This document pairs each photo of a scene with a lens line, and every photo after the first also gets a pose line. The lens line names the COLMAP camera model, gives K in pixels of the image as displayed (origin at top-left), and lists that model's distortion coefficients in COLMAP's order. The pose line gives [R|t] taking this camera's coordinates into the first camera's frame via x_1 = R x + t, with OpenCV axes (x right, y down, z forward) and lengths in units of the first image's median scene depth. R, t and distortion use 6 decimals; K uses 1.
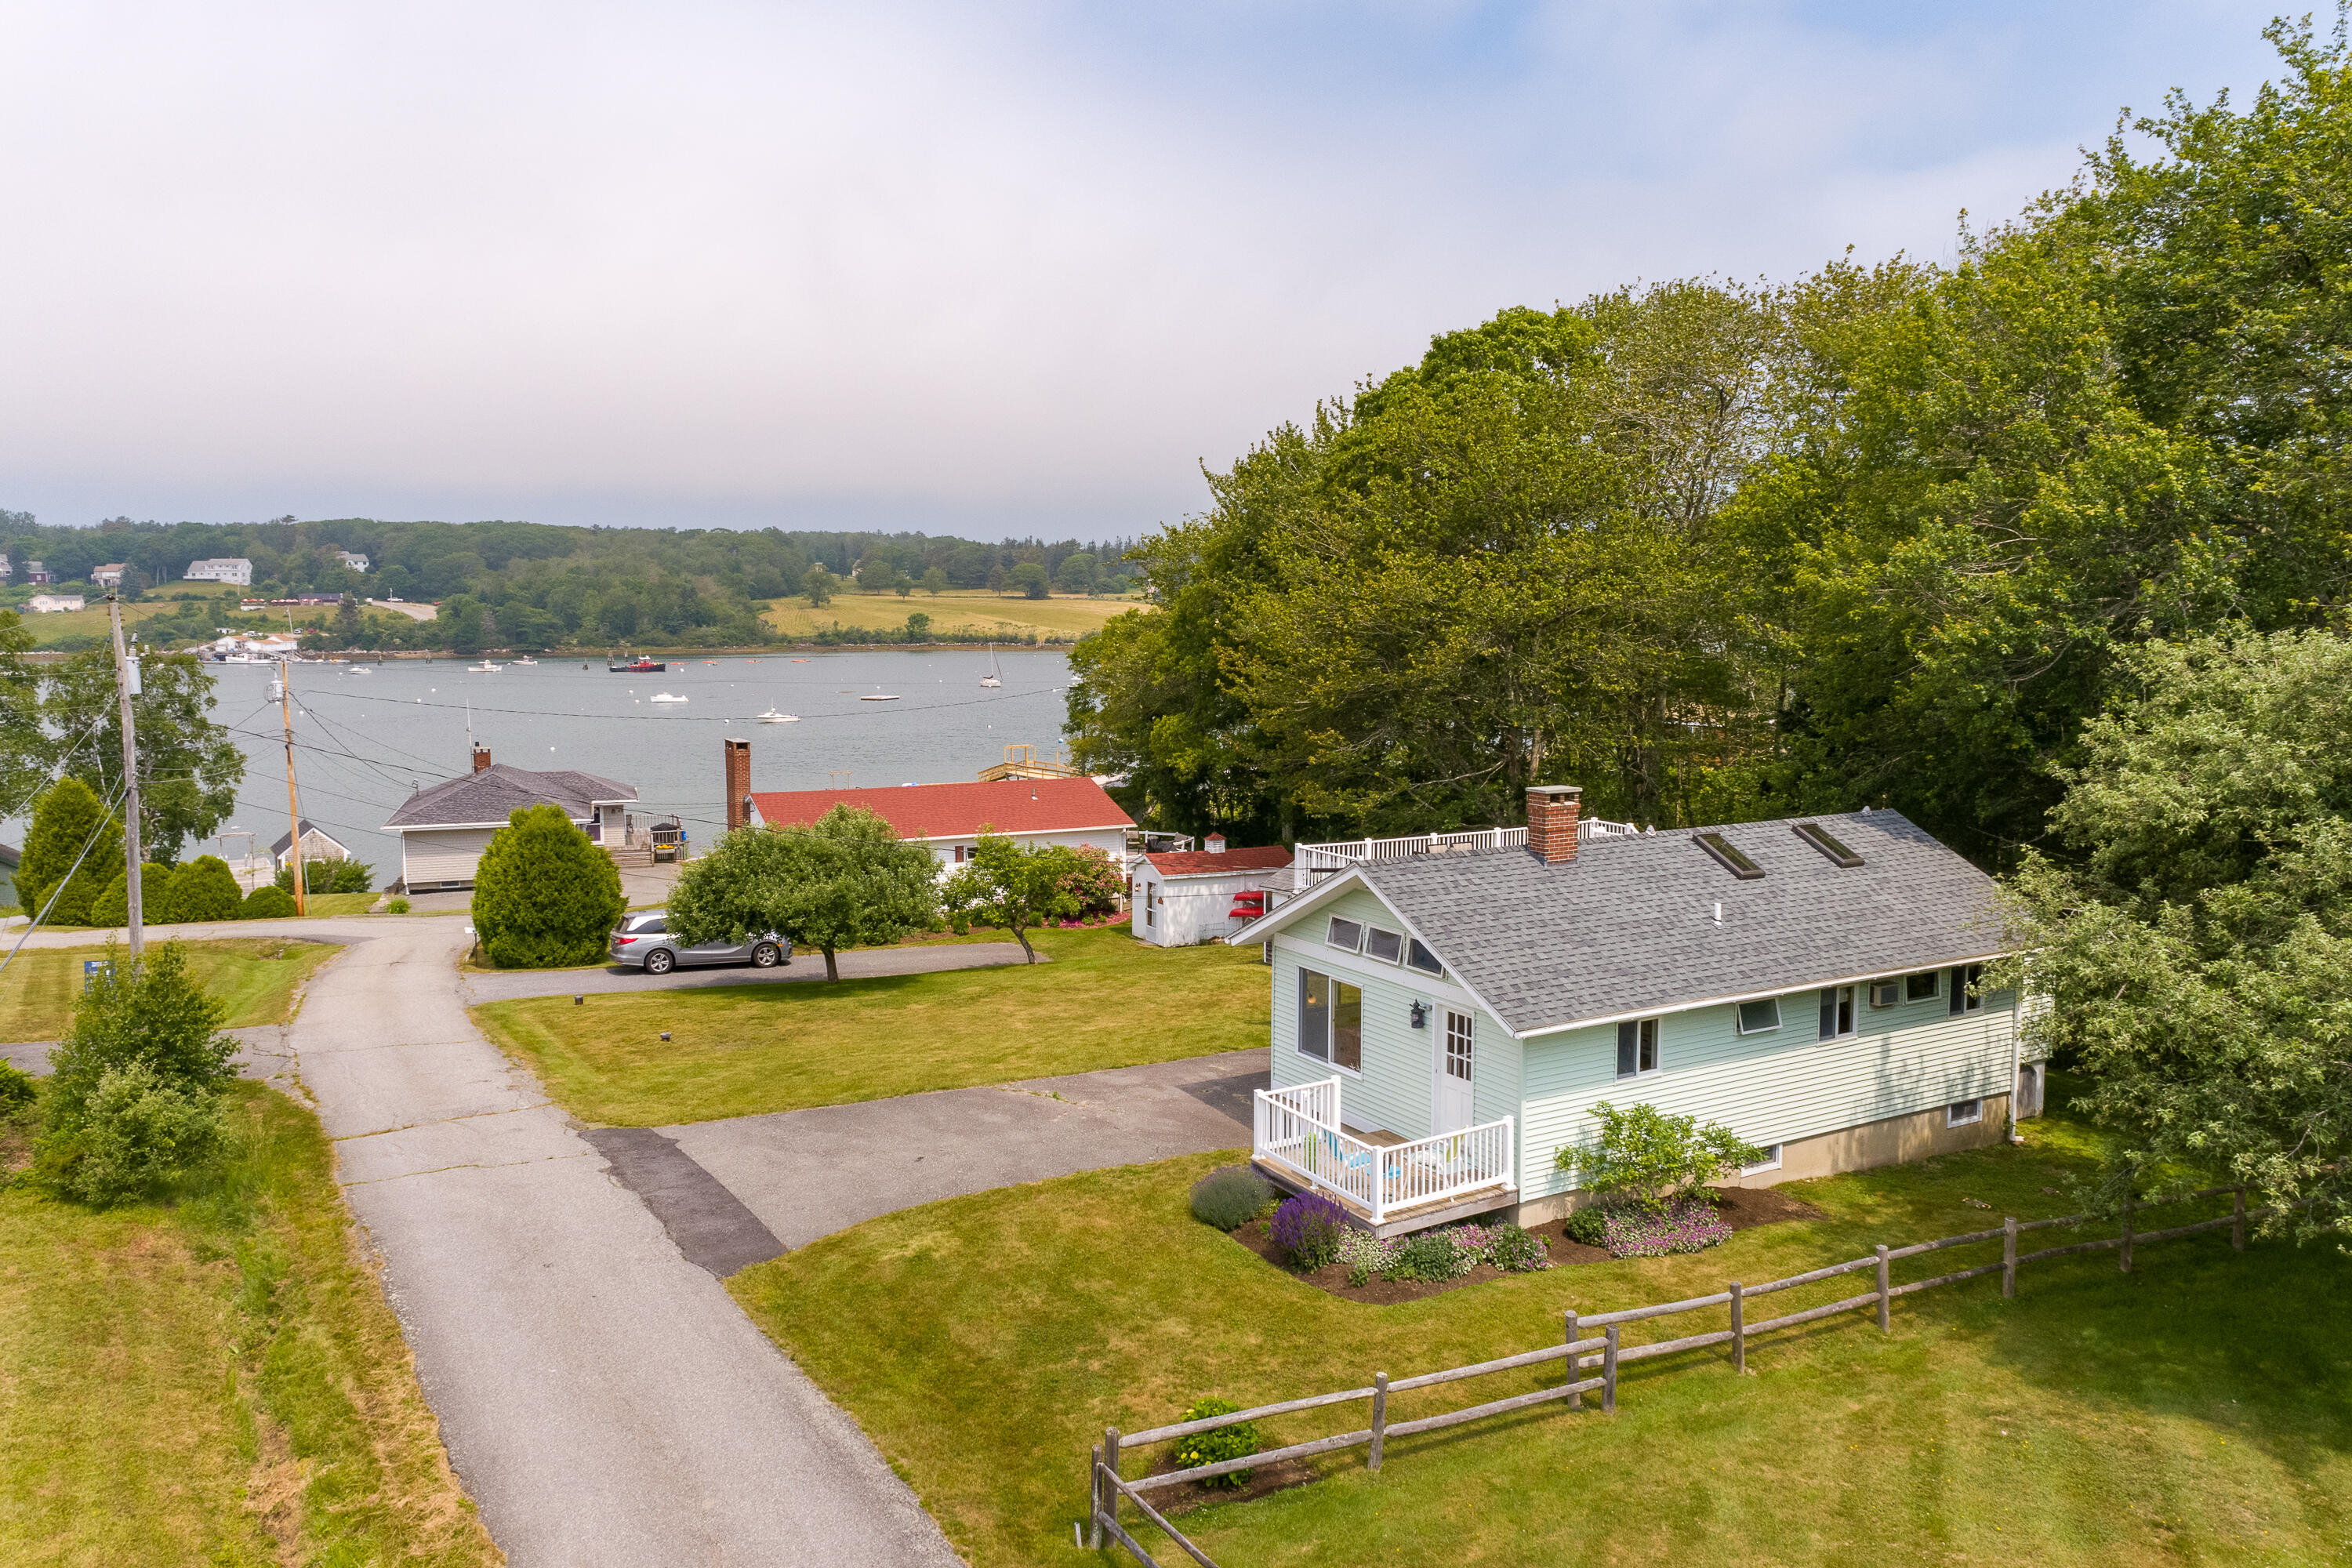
lens RADIAL K [[1672.9, 0, 1176.0], [0, 1672.9, 784.0], [0, 0, 1]] dist [0.031642, 0.007831]
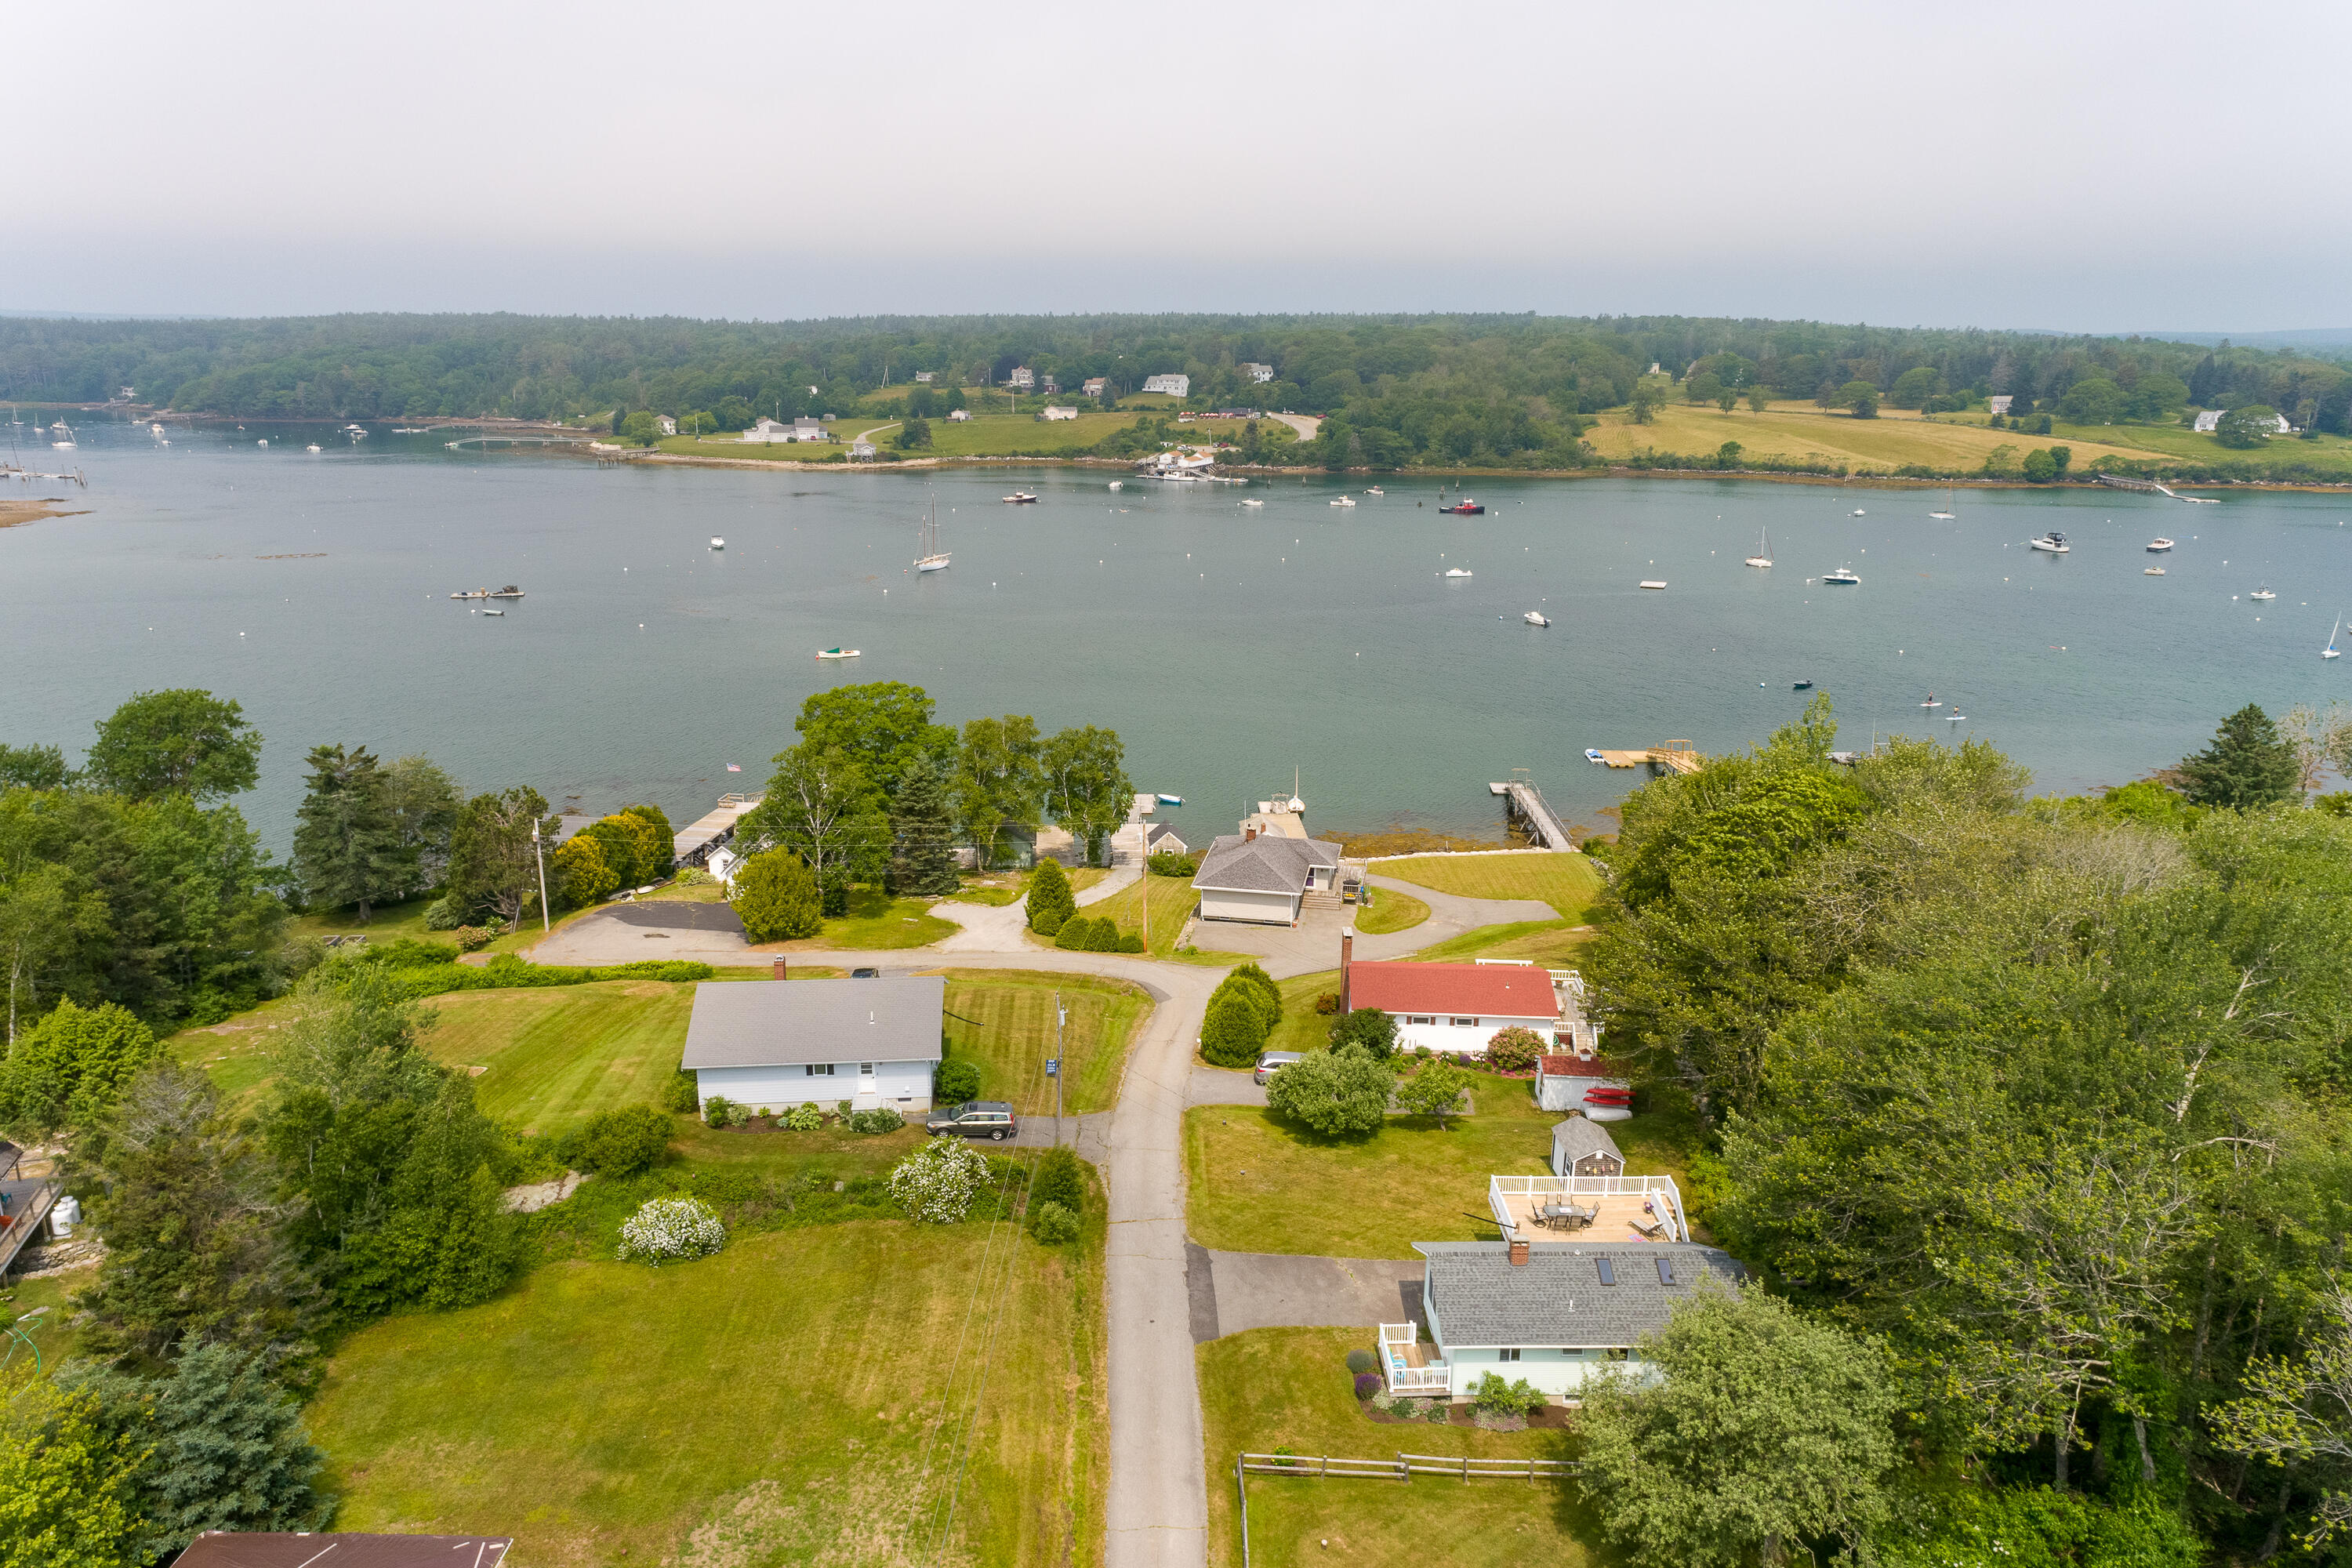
lens RADIAL K [[1583.9, 0, 1214.0], [0, 1583.9, 778.5], [0, 0, 1]] dist [0.030903, 0.003177]
pose [[0.882845, 0.142635, -0.447482, 0.785046], [-0.067389, 0.981381, 0.179864, -1.068355], [0.464805, -0.128637, 0.876019, -1.227472]]
